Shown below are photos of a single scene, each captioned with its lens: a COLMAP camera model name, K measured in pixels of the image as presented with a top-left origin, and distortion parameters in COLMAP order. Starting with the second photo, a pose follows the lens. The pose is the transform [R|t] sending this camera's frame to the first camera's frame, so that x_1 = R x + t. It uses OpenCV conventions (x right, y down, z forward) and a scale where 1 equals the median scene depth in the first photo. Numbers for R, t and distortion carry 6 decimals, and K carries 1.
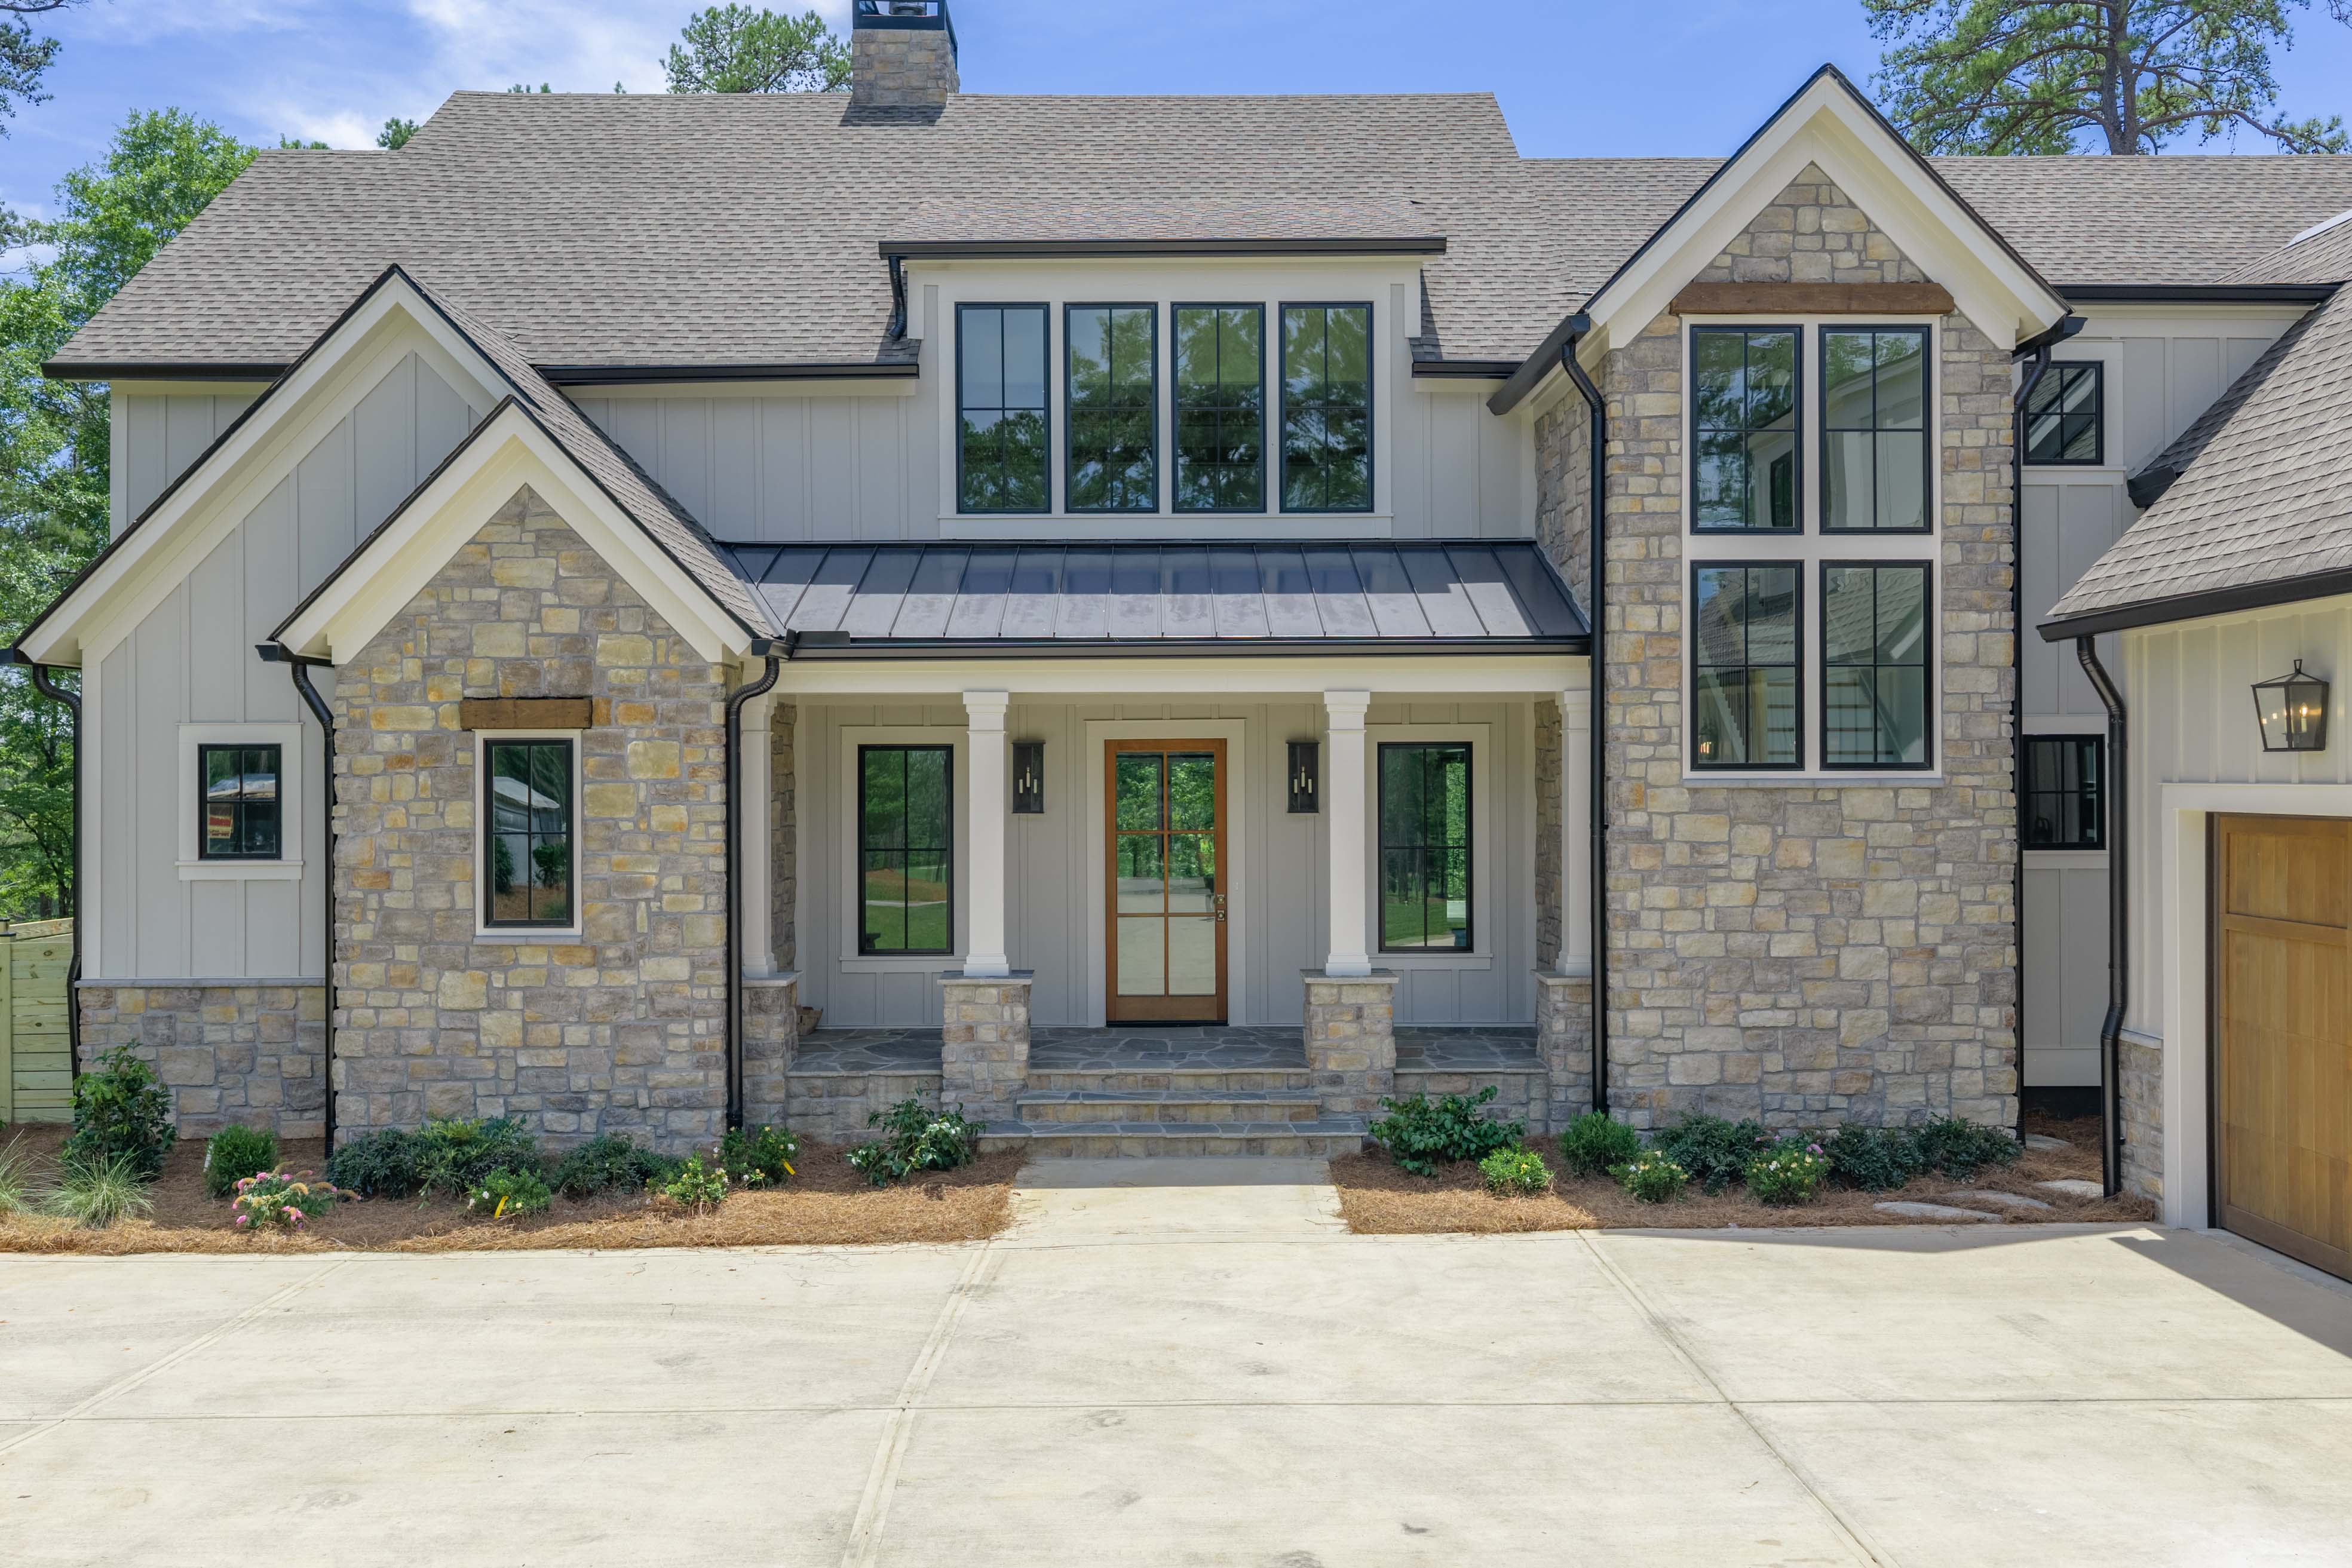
lens RADIAL K [[1954.2, 0, 1178.8], [0, 1954.2, 776.0], [0, 0, 1]] dist [0.018625, -0.039941]
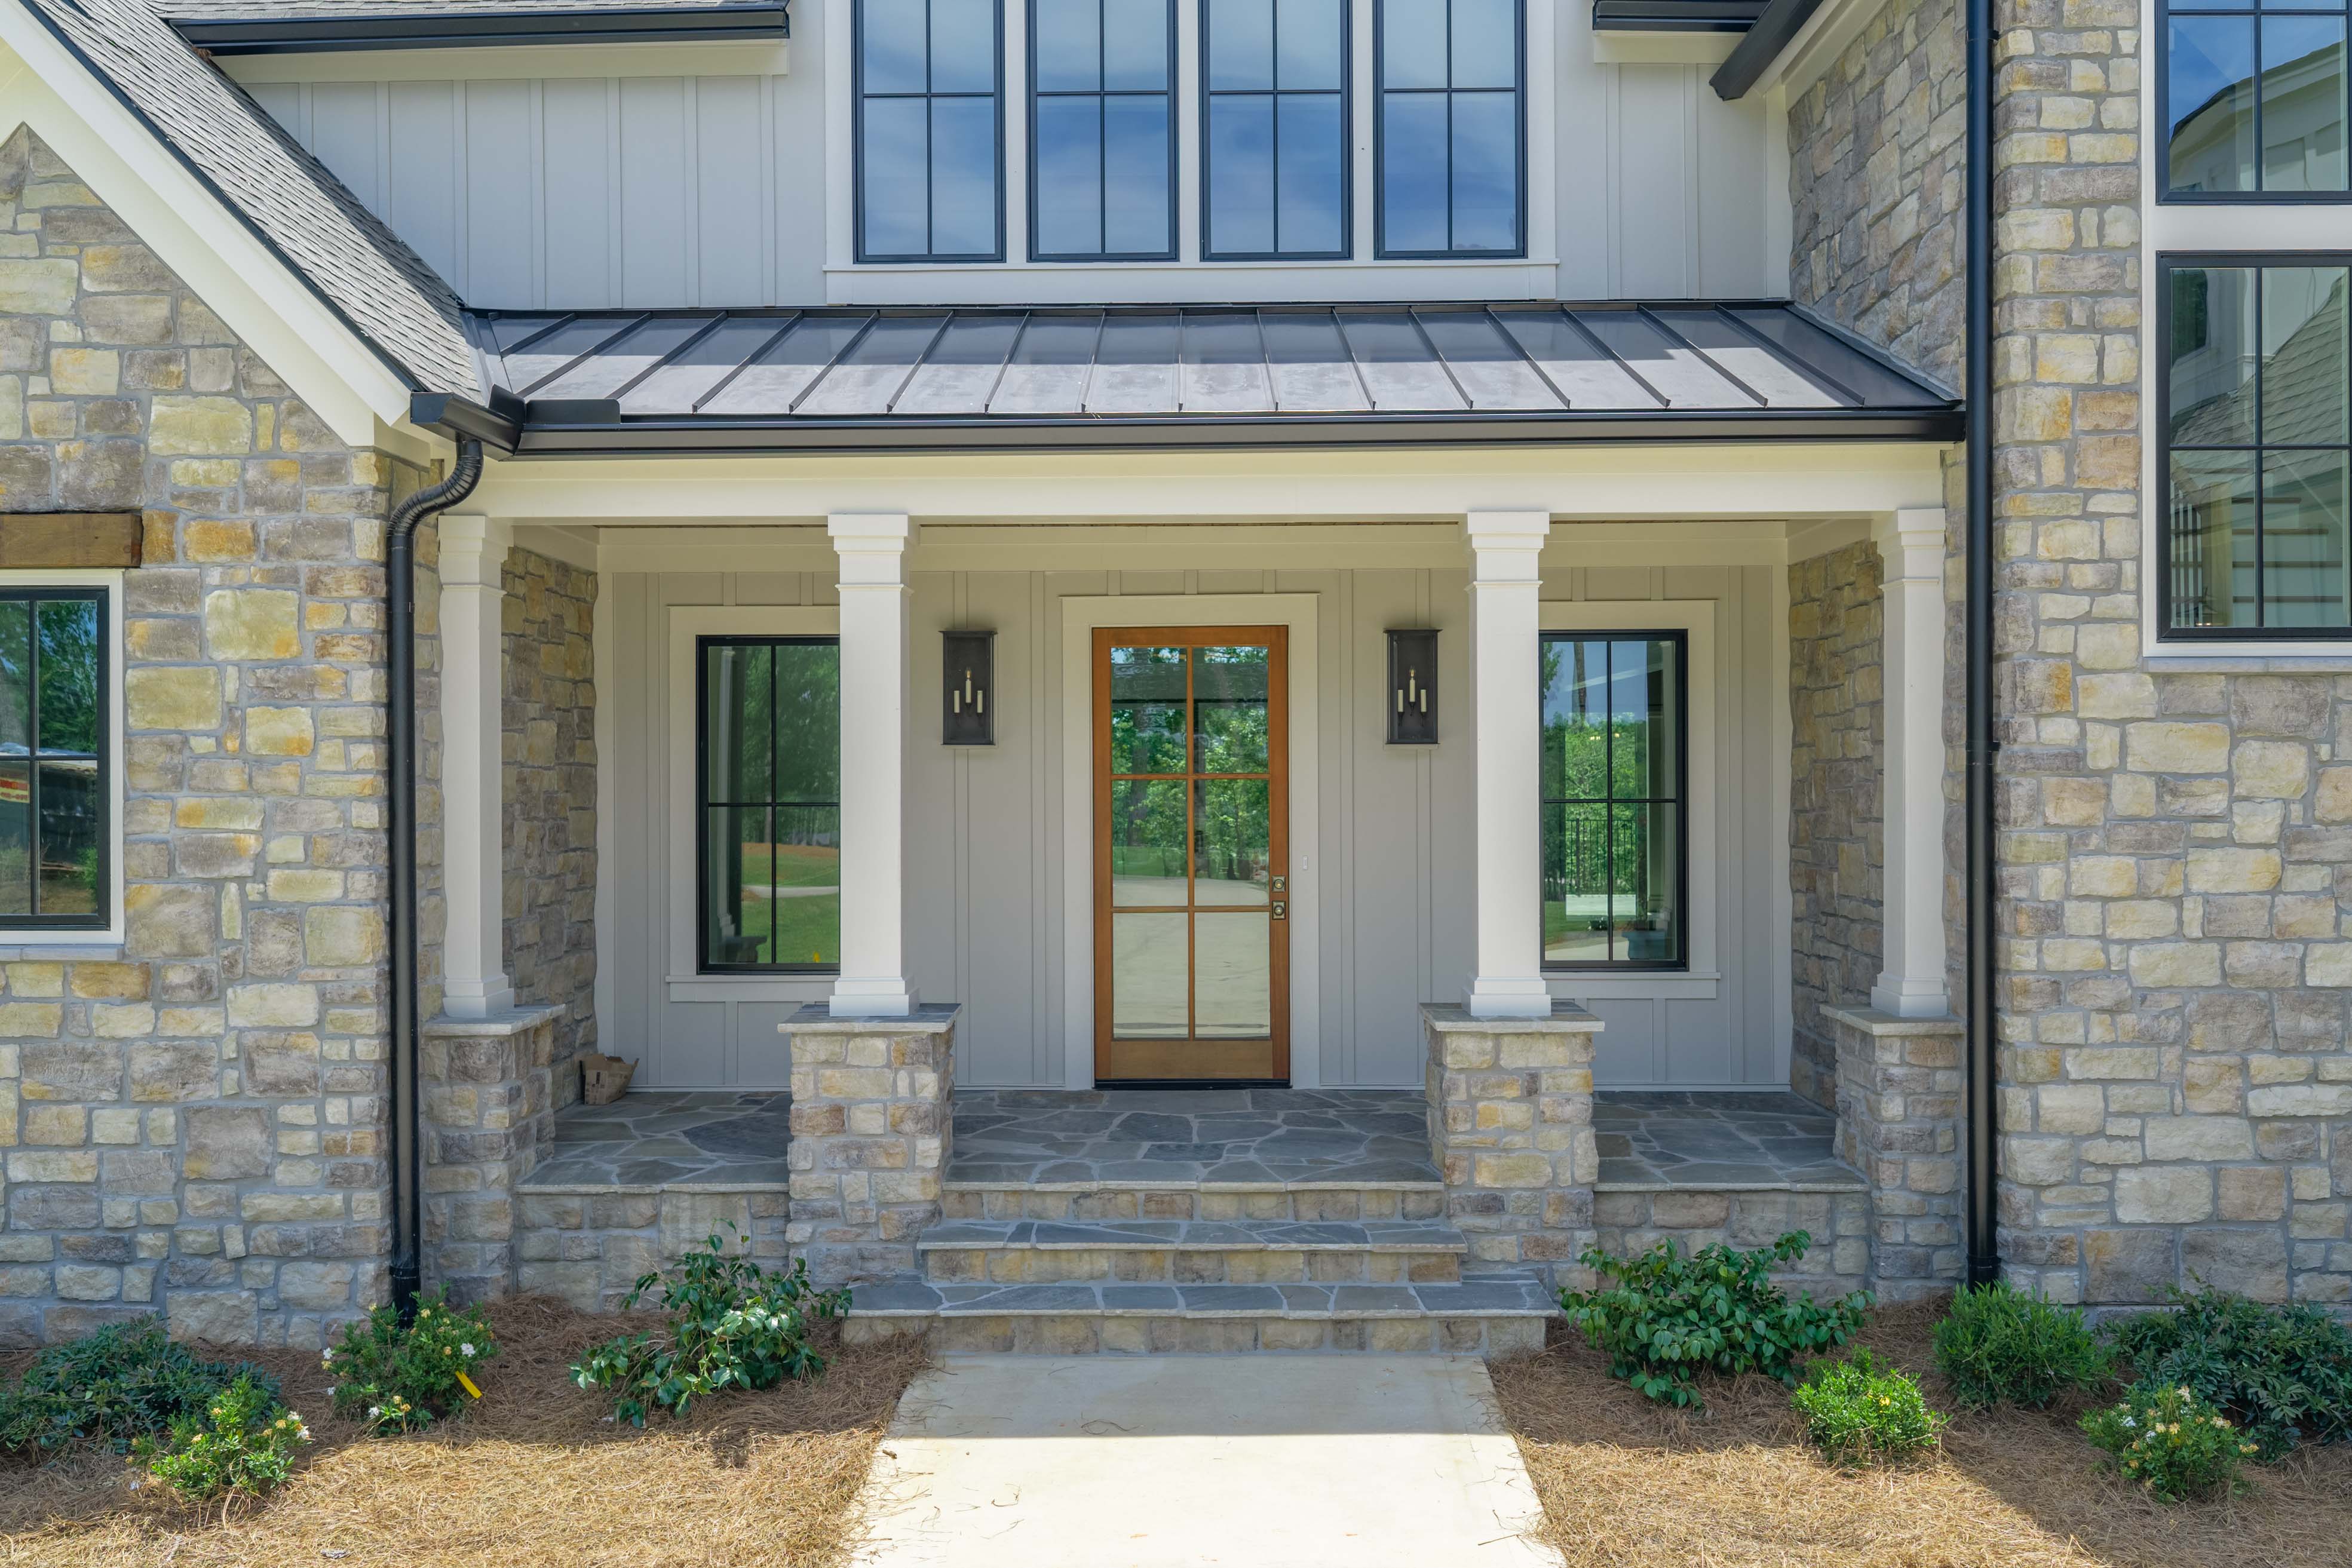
lens RADIAL K [[1954.2, 0, 1178.8], [0, 1954.2, 776.0], [0, 0, 1]] dist [0.018625, -0.039941]
pose [[0.999796, -0.000421, -0.020187, 0.002711], [0.000431, 1.000000, 0.000519, 0.033973], [0.020187, -0.000527, 0.999796, 0.454832]]
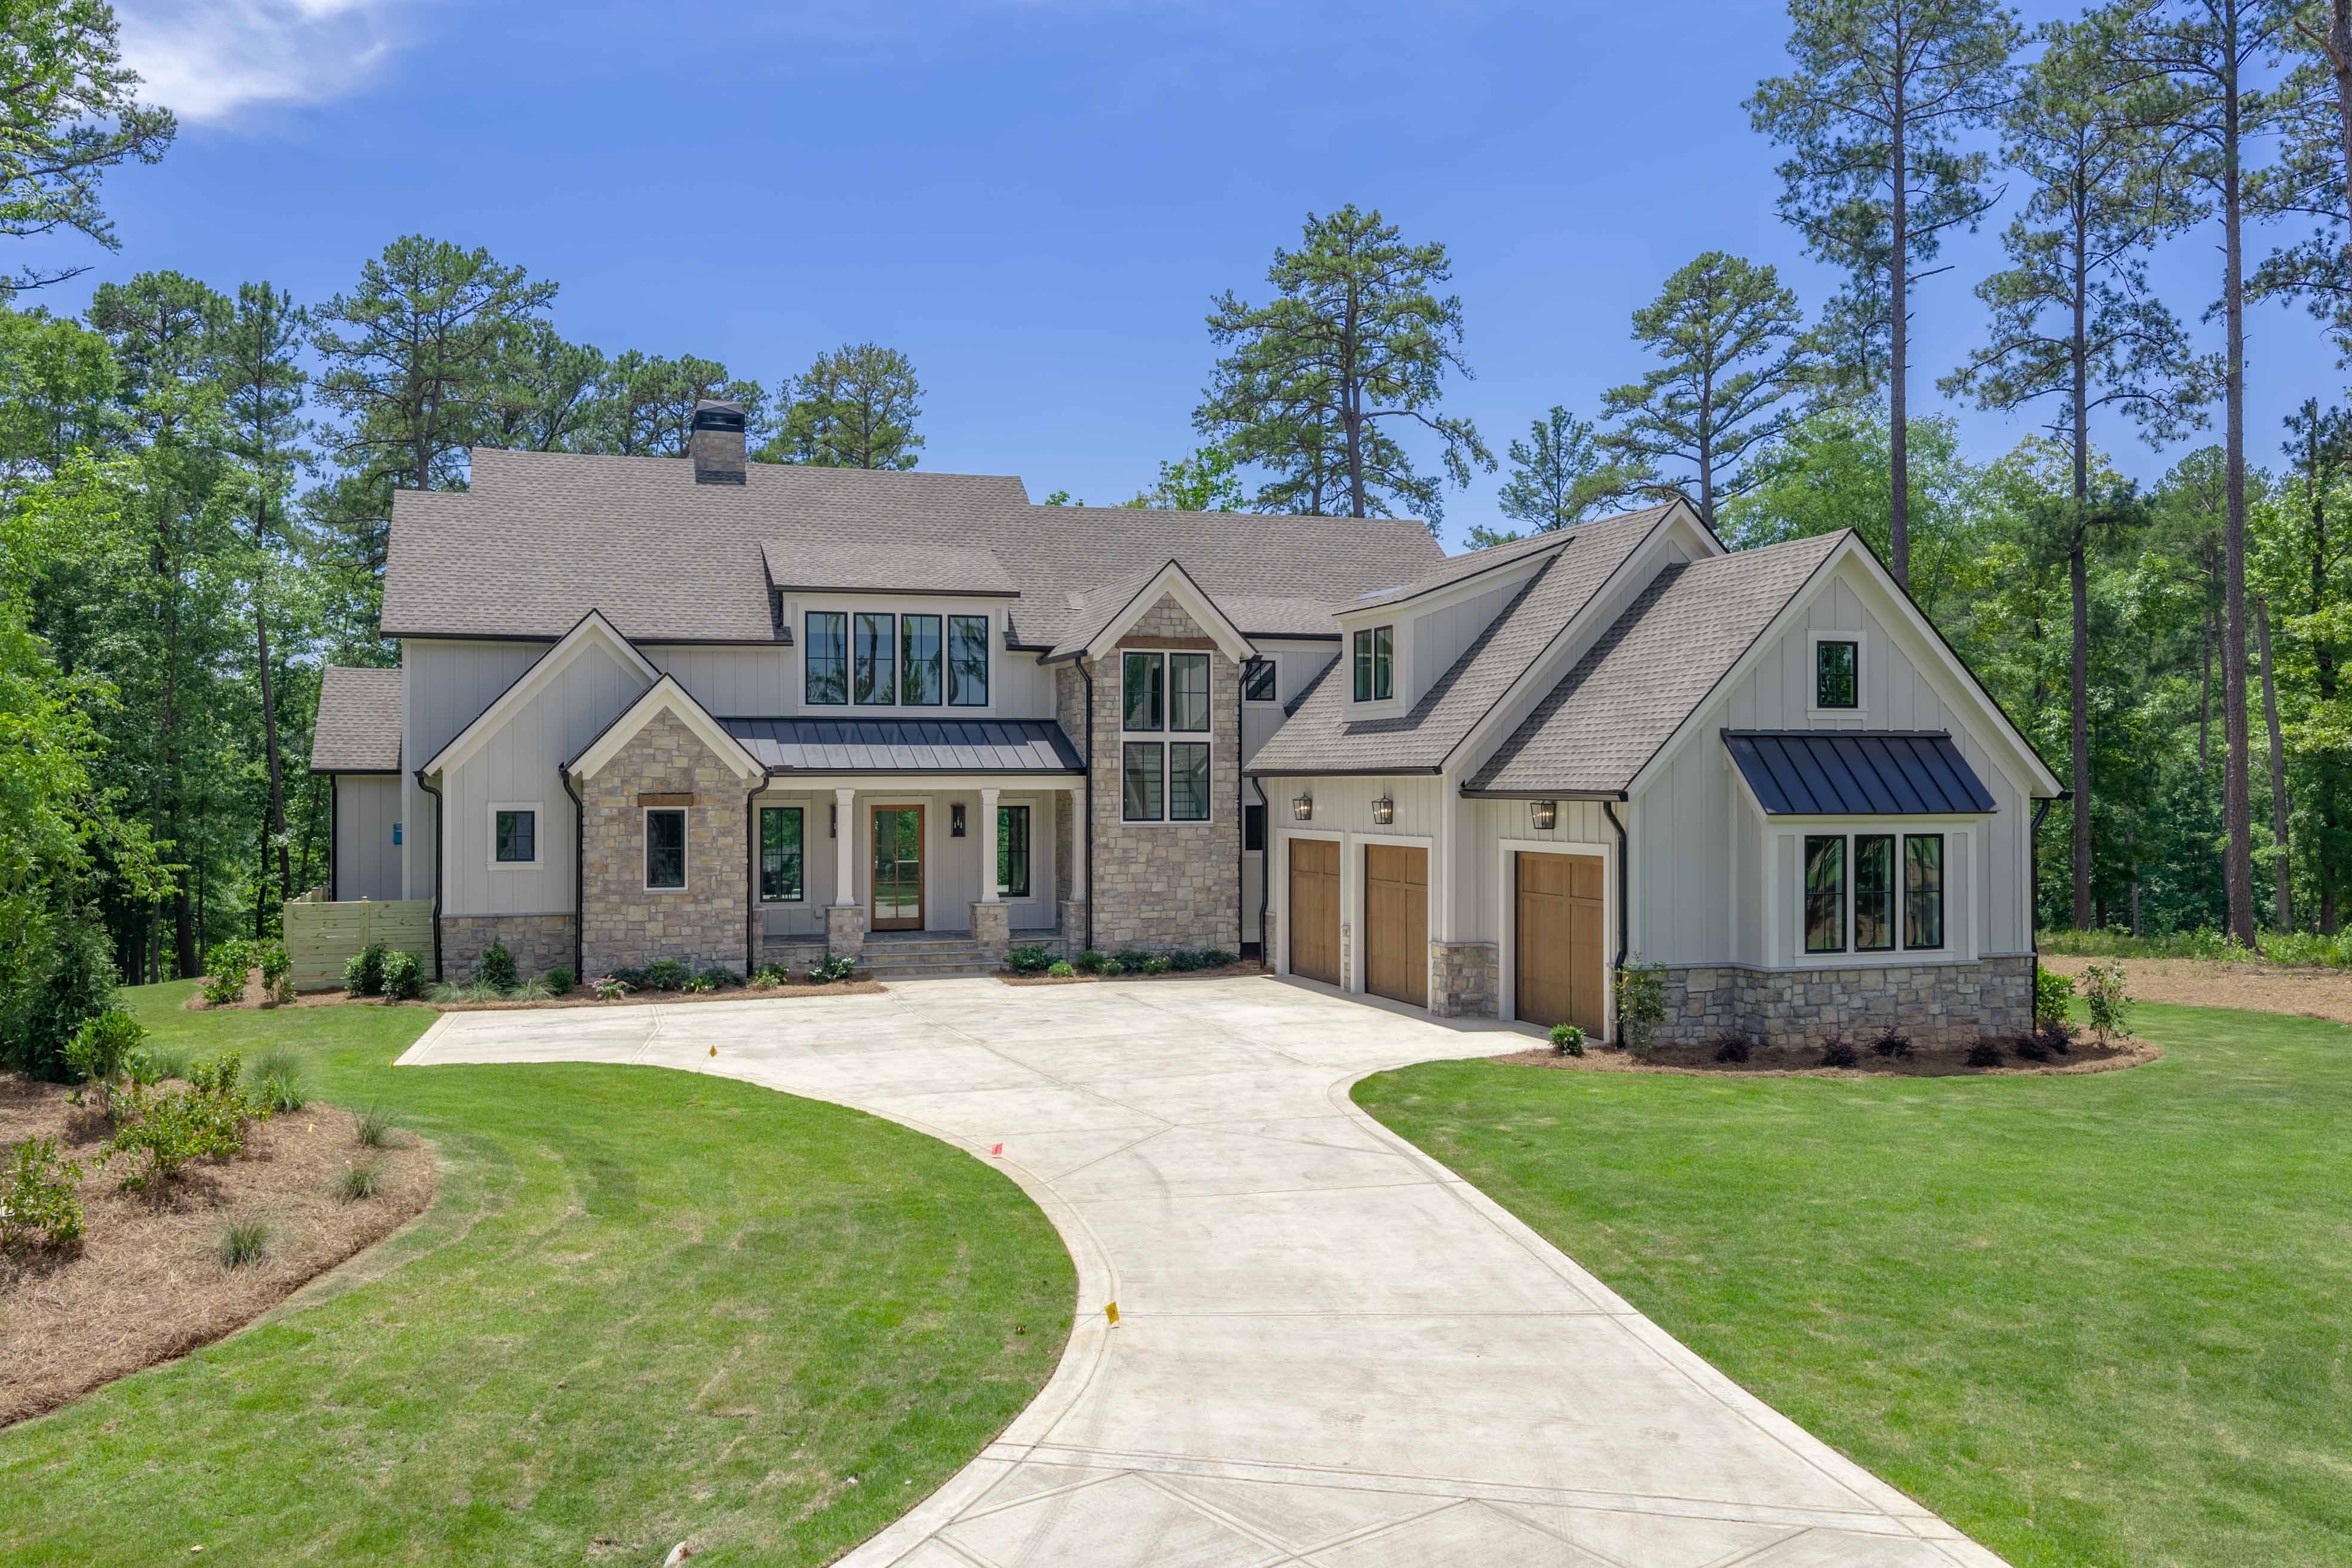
lens RADIAL K [[1954.2, 0, 1178.8], [0, 1954.2, 776.0], [0, 0, 1]] dist [0.018625, -0.039941]
pose [[0.952321, 0.003096, 0.305083, -0.467757], [-0.002517, 0.999994, -0.002289, -0.057655], [-0.305088, 0.001412, 0.952323, -1.522298]]
